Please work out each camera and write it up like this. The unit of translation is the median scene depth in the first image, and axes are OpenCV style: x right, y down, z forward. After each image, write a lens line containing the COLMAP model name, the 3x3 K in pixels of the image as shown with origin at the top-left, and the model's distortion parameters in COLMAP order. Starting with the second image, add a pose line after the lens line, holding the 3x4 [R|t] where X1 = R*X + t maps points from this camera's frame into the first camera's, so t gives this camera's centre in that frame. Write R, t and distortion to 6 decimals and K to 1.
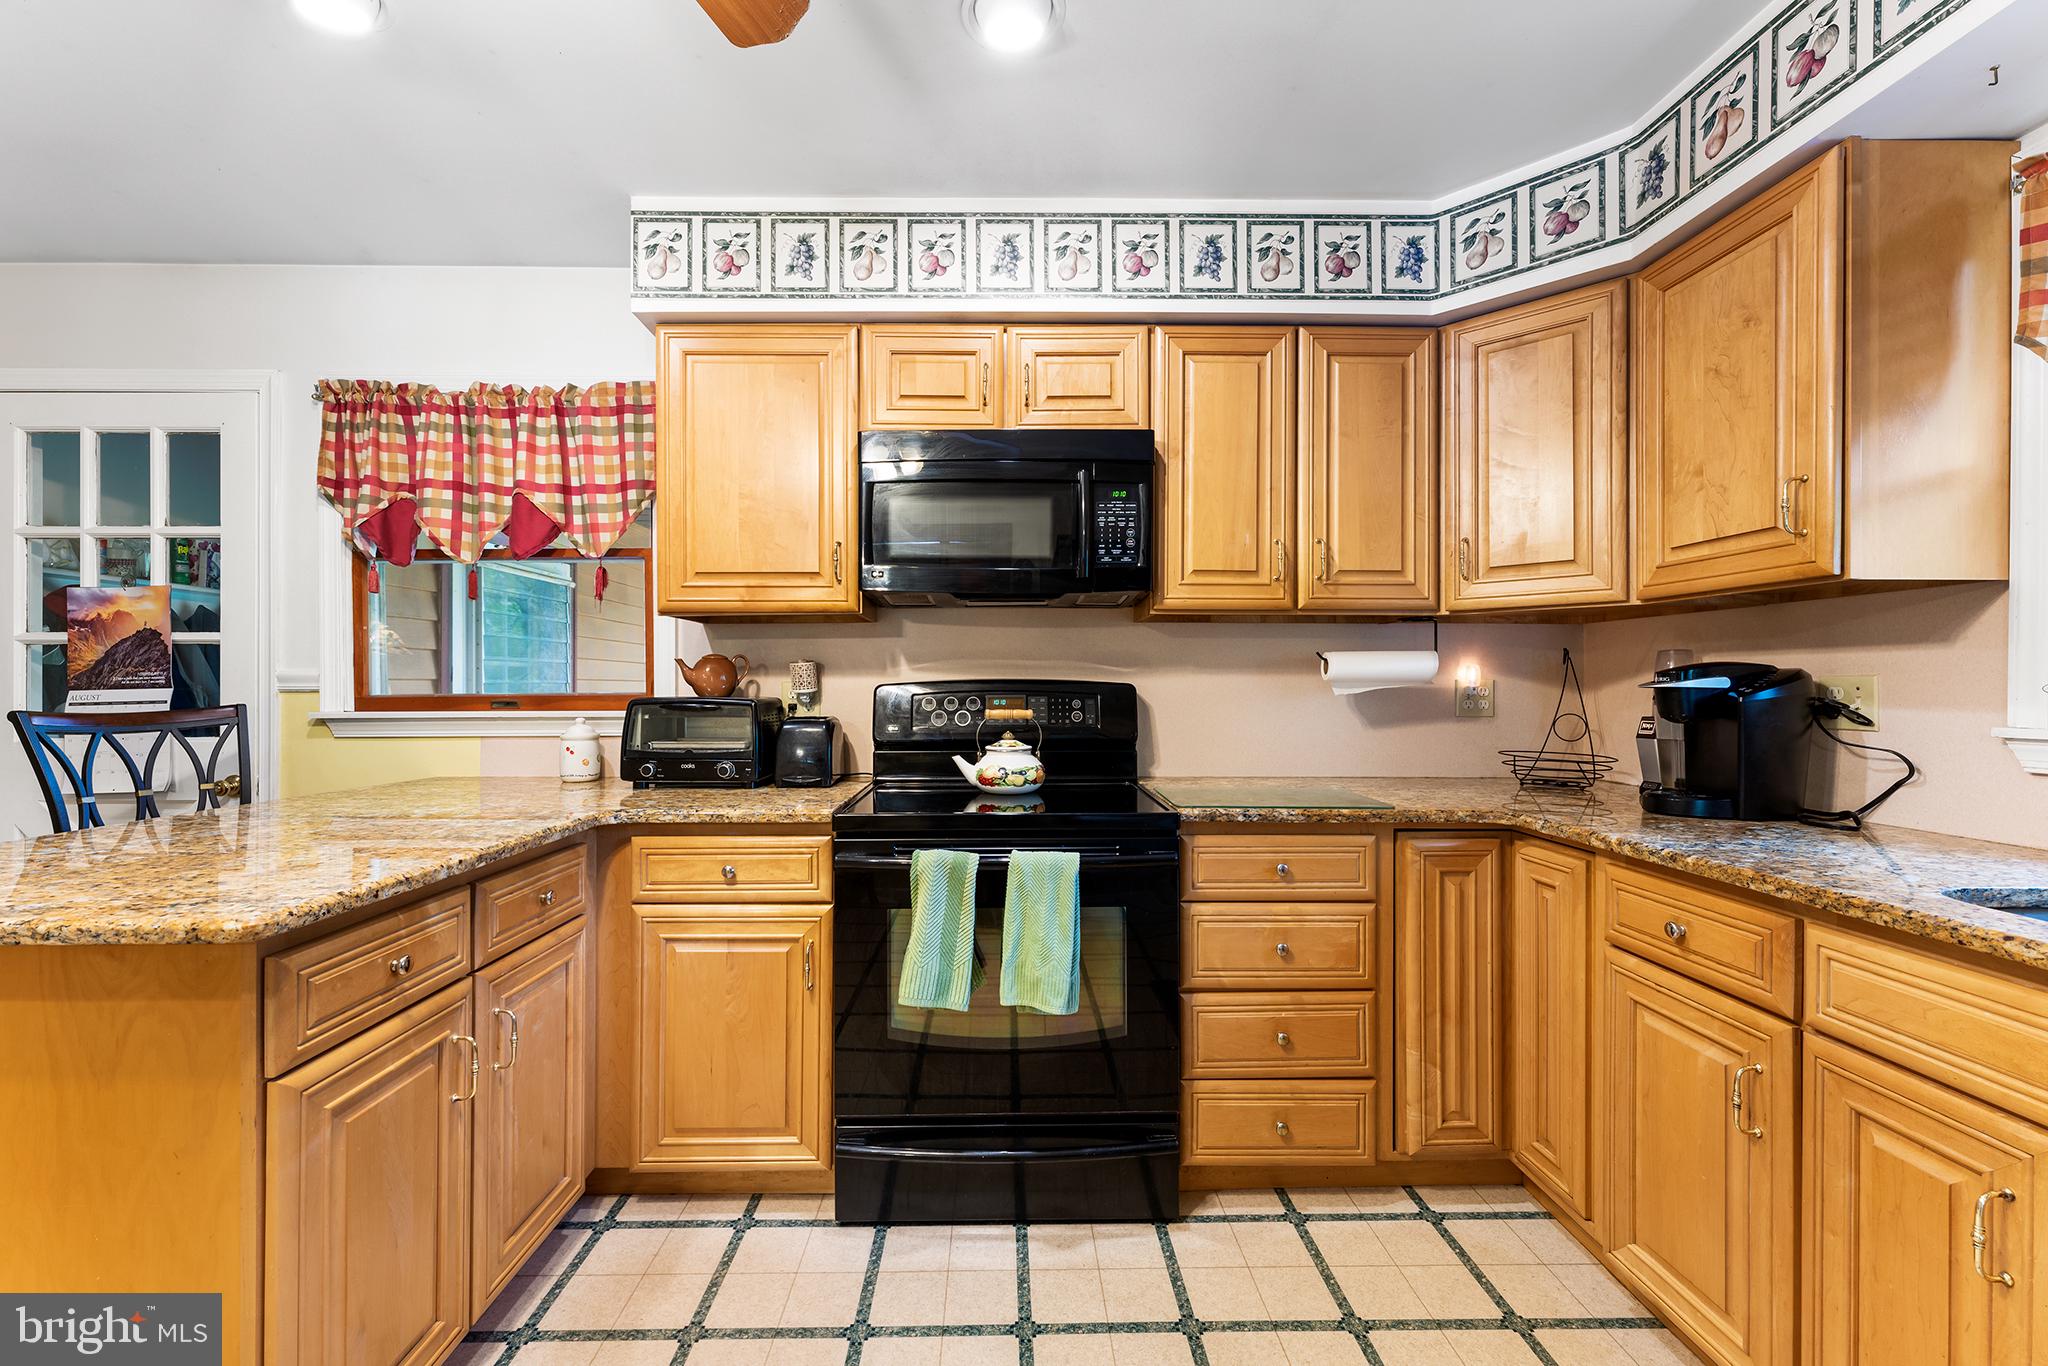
lens RADIAL K [[813.0, 0, 1012.4], [0, 813.0, 683.4], [0, 0, 1]] dist [0.000142, -0.000104]
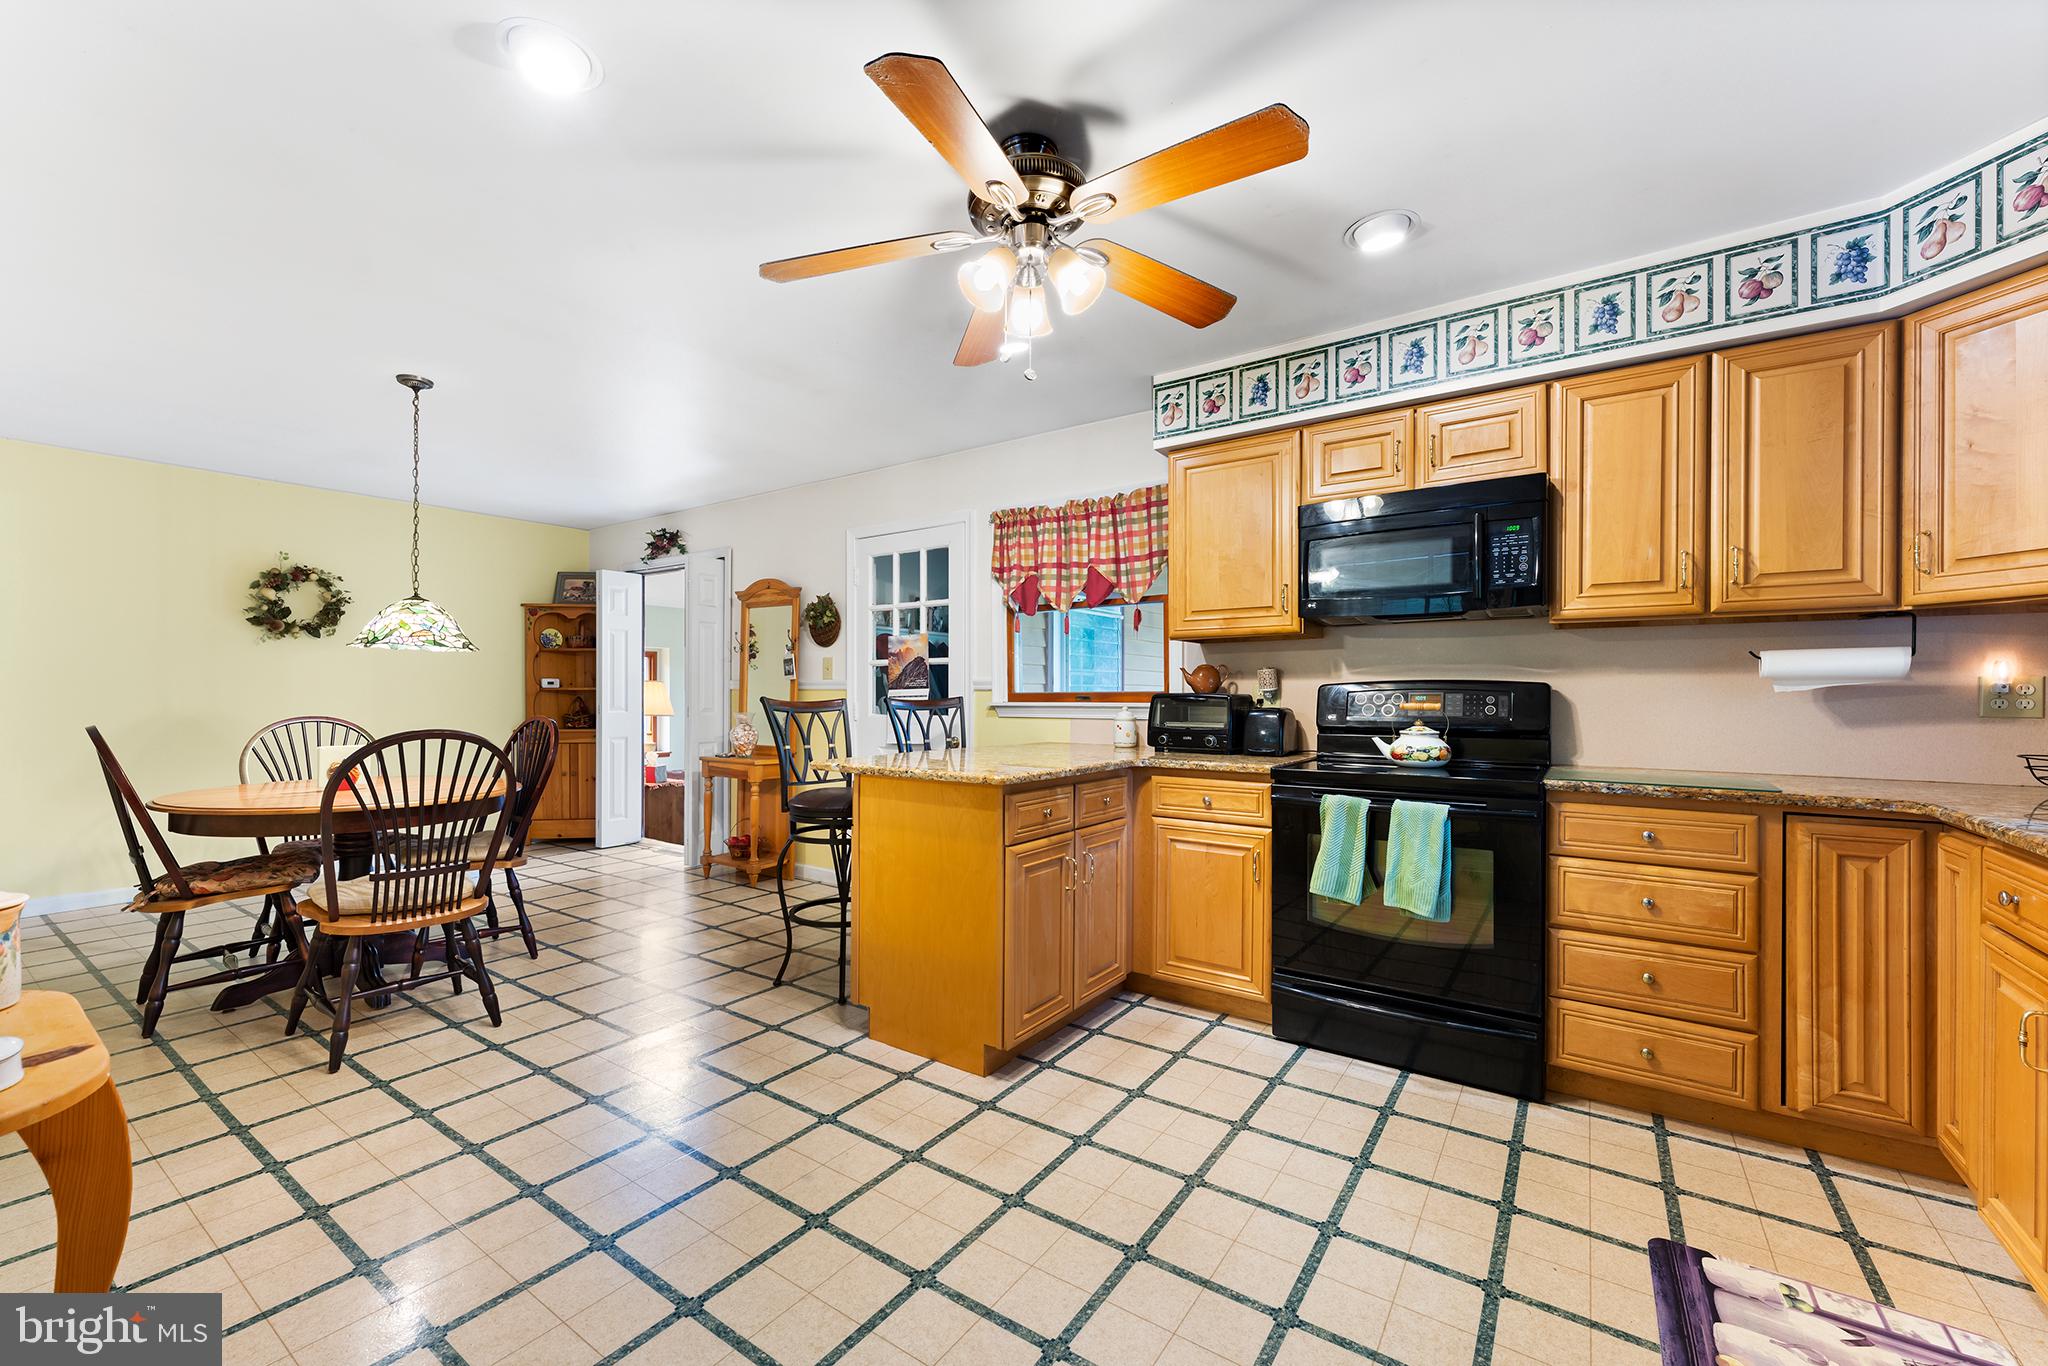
lens RADIAL K [[818.3, 0, 1014.9], [0, 818.3, 692.7], [0, 0, 1]] dist [0.001455, 0.000026]
pose [[0.809212, 0.000770, -0.587516, 0.248515], [-0.000969, 1.000000, -0.000023, 0.017367], [0.587516, 0.000588, 0.809213, -0.446424]]
